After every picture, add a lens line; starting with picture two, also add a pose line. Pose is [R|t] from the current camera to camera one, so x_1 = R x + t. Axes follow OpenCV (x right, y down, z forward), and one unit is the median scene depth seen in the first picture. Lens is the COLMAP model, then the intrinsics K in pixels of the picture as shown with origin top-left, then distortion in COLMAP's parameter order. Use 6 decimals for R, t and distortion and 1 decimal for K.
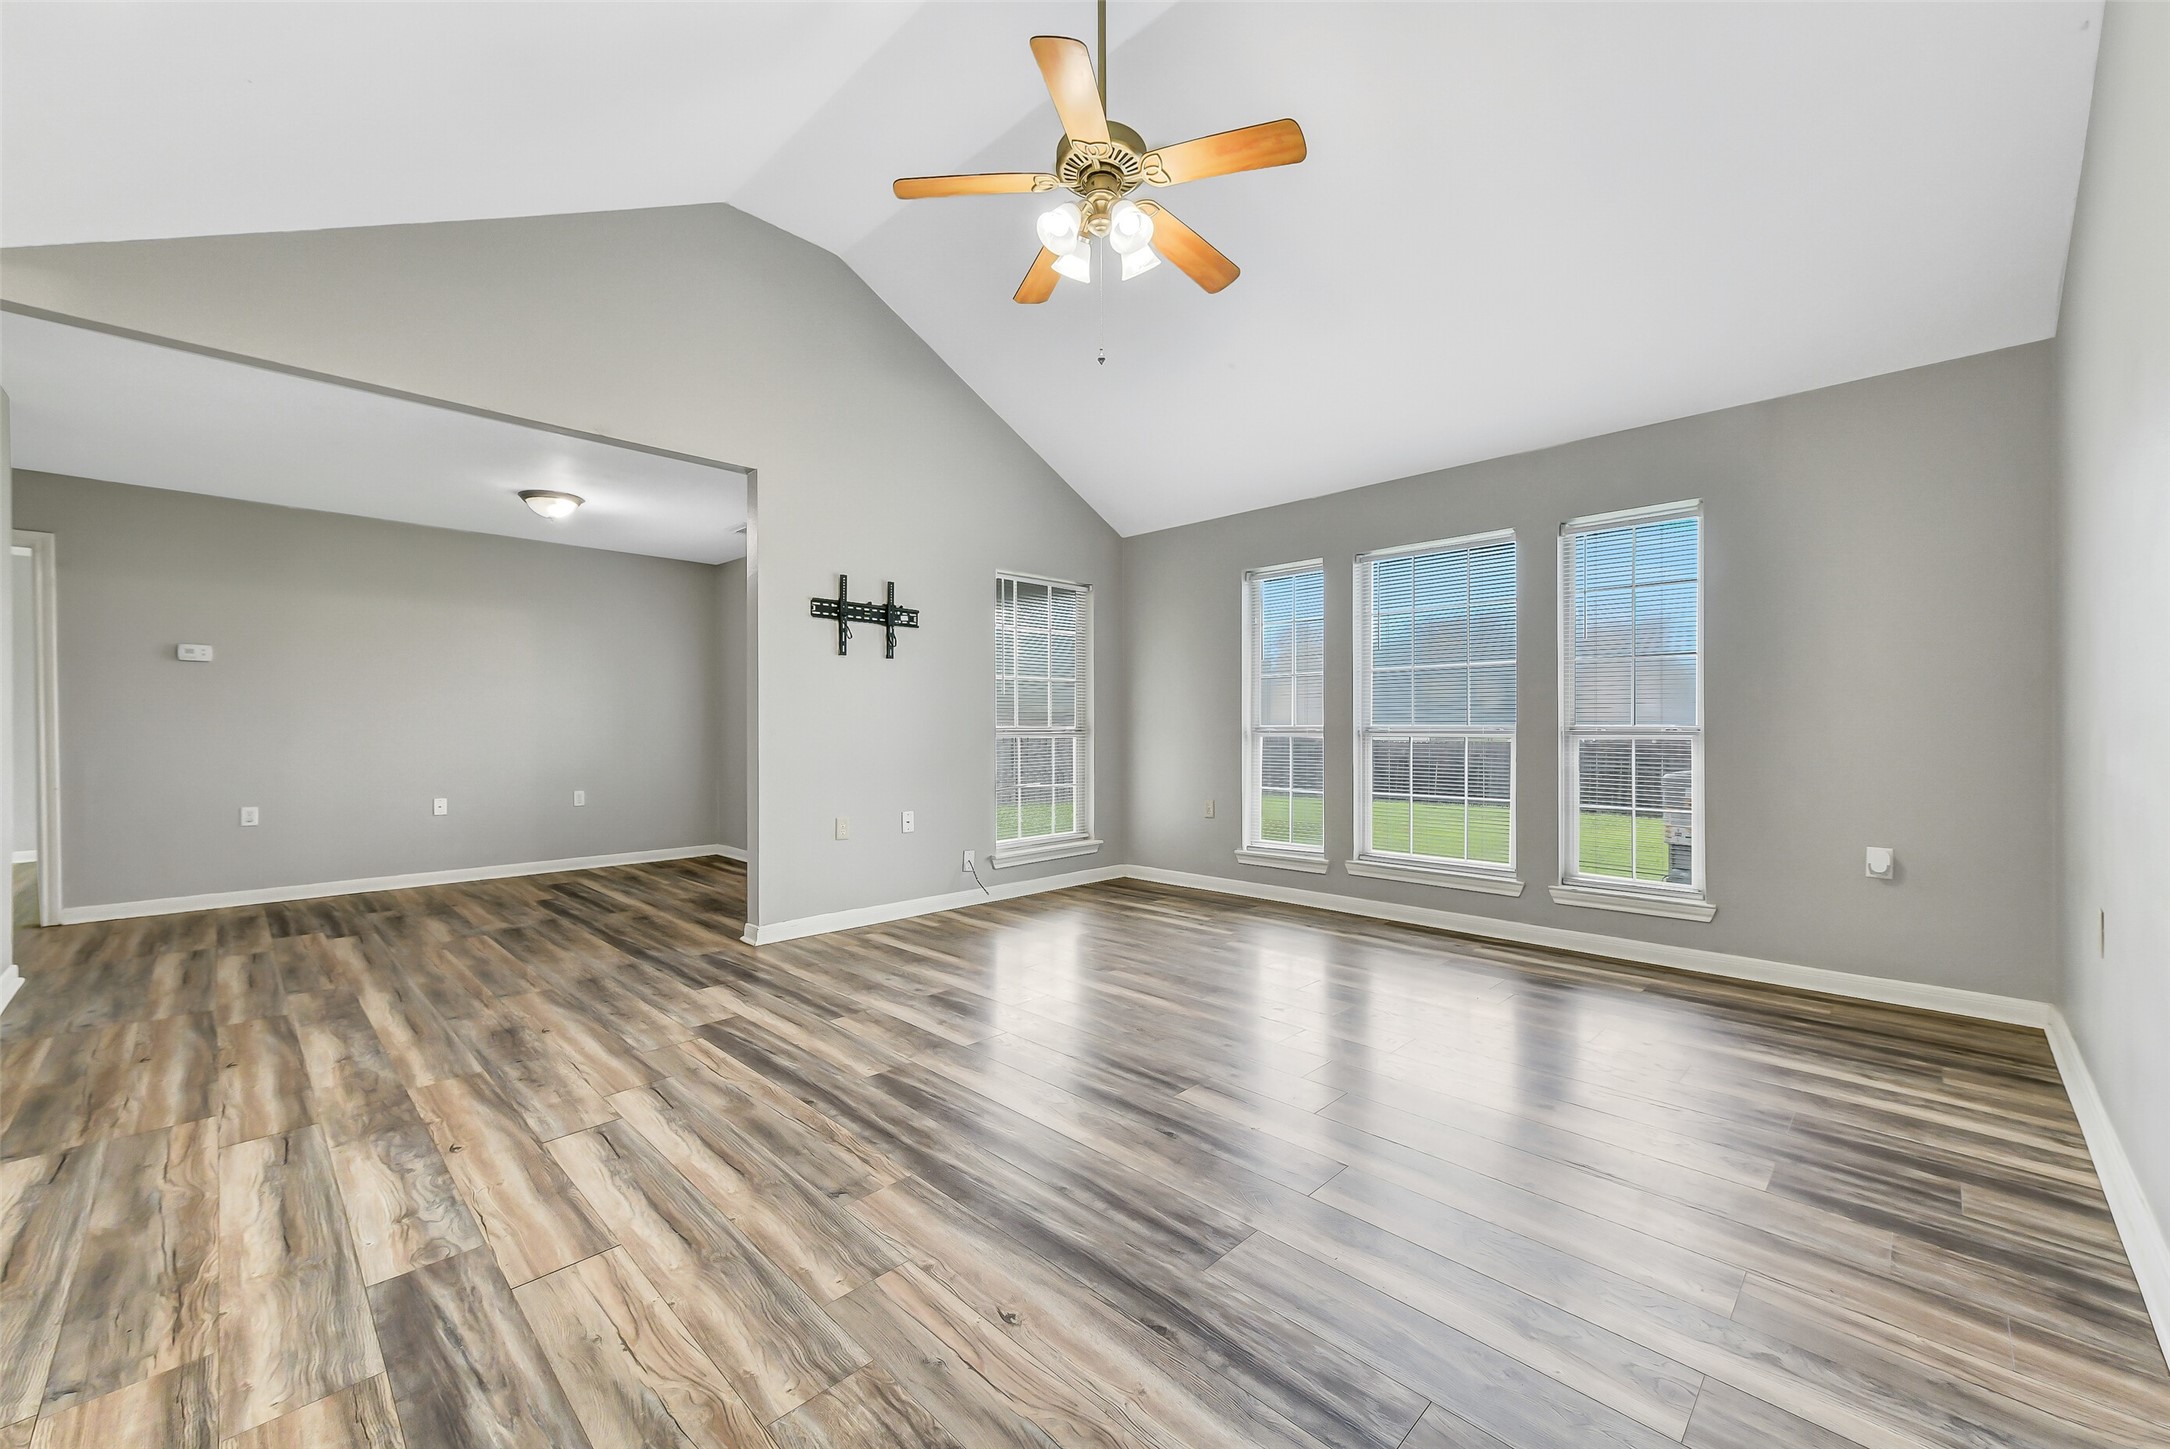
lens RADIAL K [[859.5, 0, 1100.6], [0, 859.5, 731.2], [0, 0, 1]] dist [0.011616, 0.000558]
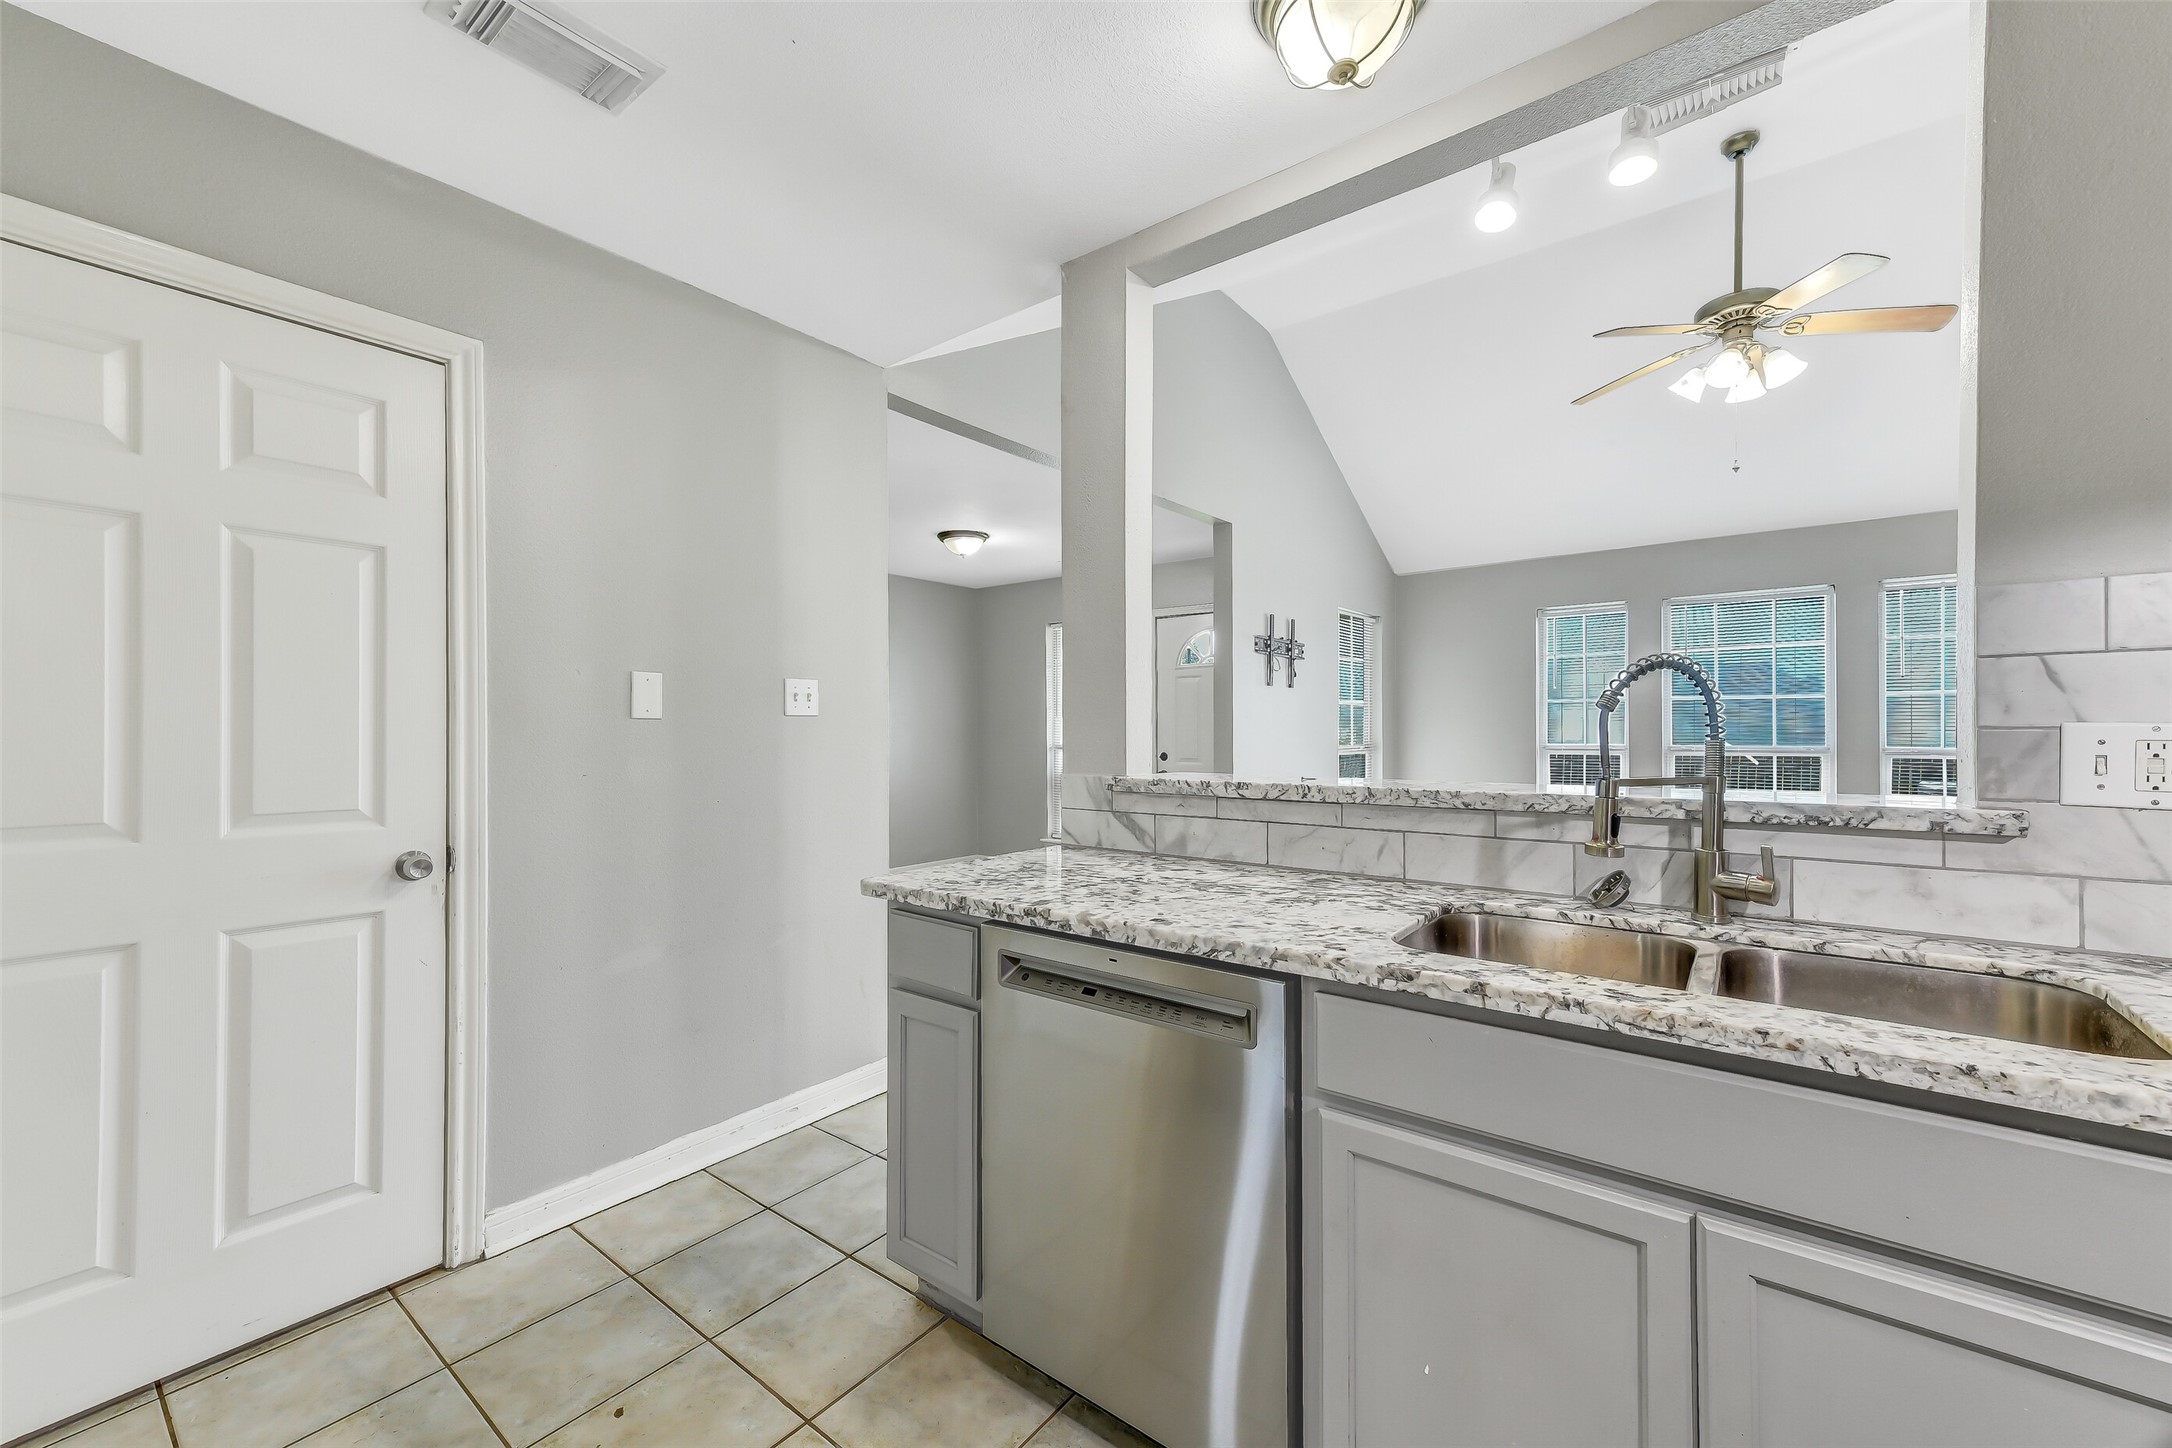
lens RADIAL K [[860.3, 0, 1084.7], [0, 860.3, 720.4], [0, 0, 1]] dist [0.011616, 0.000558]
pose [[0.995392, 0.000170, 0.095894, -1.173904], [0.001116, 0.999910, -0.013354, -0.049110], [-0.095887, 0.013399, 0.995302, -0.189635]]
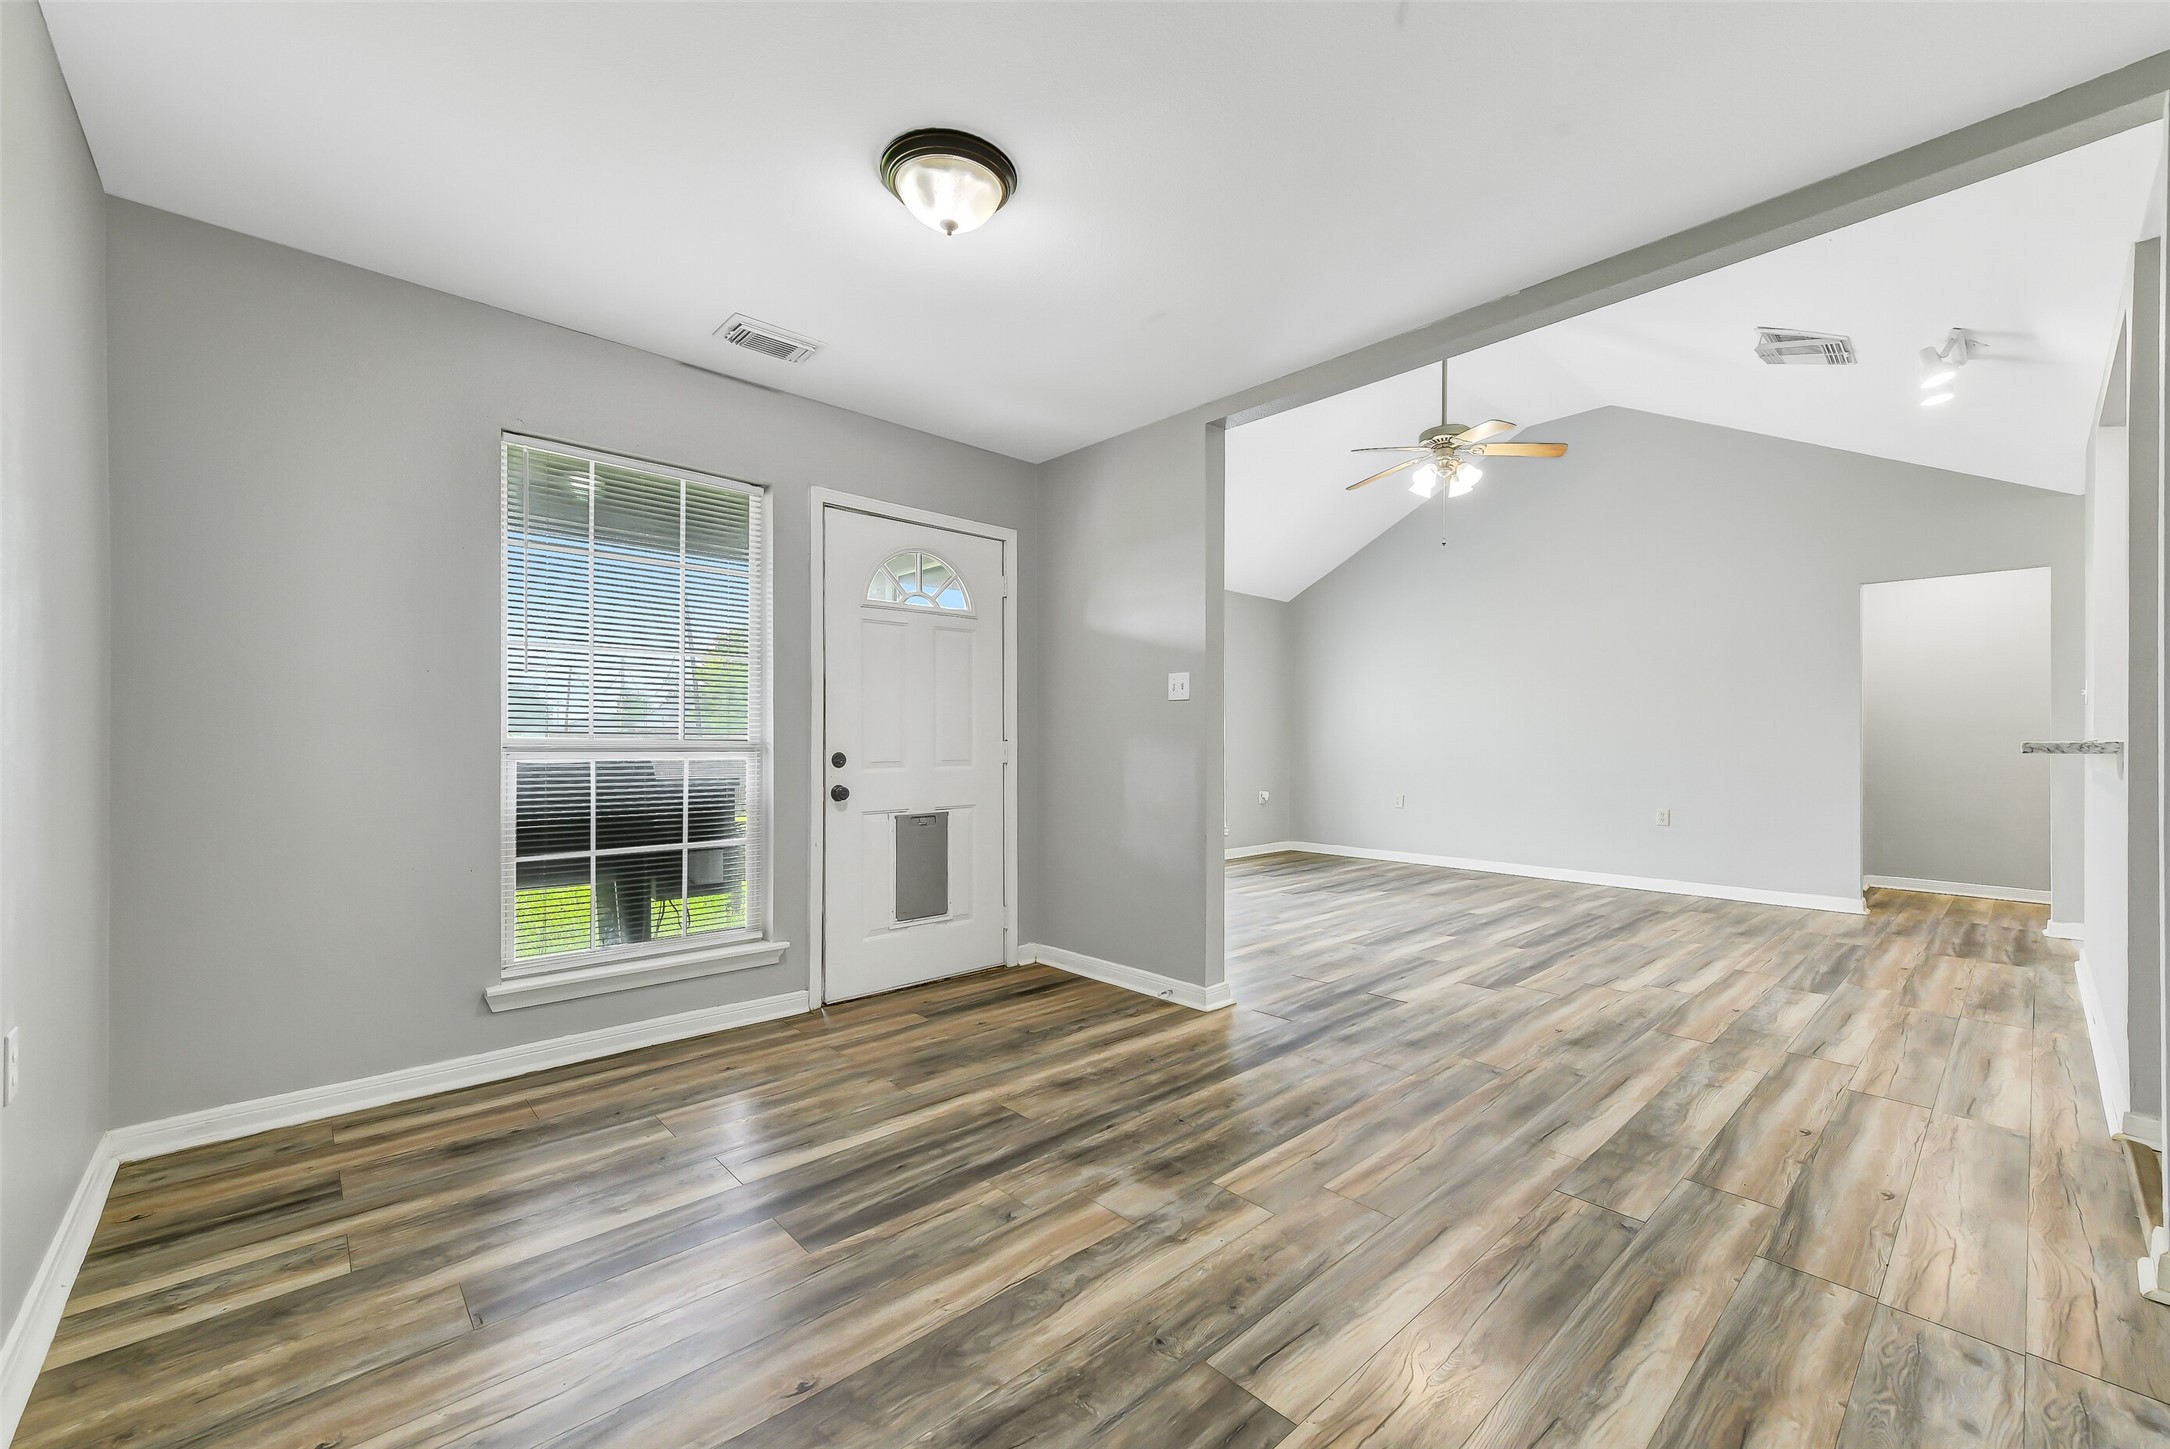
lens RADIAL K [[859.5, 0, 1098.9], [0, 859.5, 734.6], [0, 0, 1]] dist [0.011616, 0.000558]
pose [[0.048158, 0.007835, 0.998809, -2.063508], [0.002753, 0.999964, -0.007977, -0.010177], [-0.998836, 0.003134, 0.048135, 1.804264]]
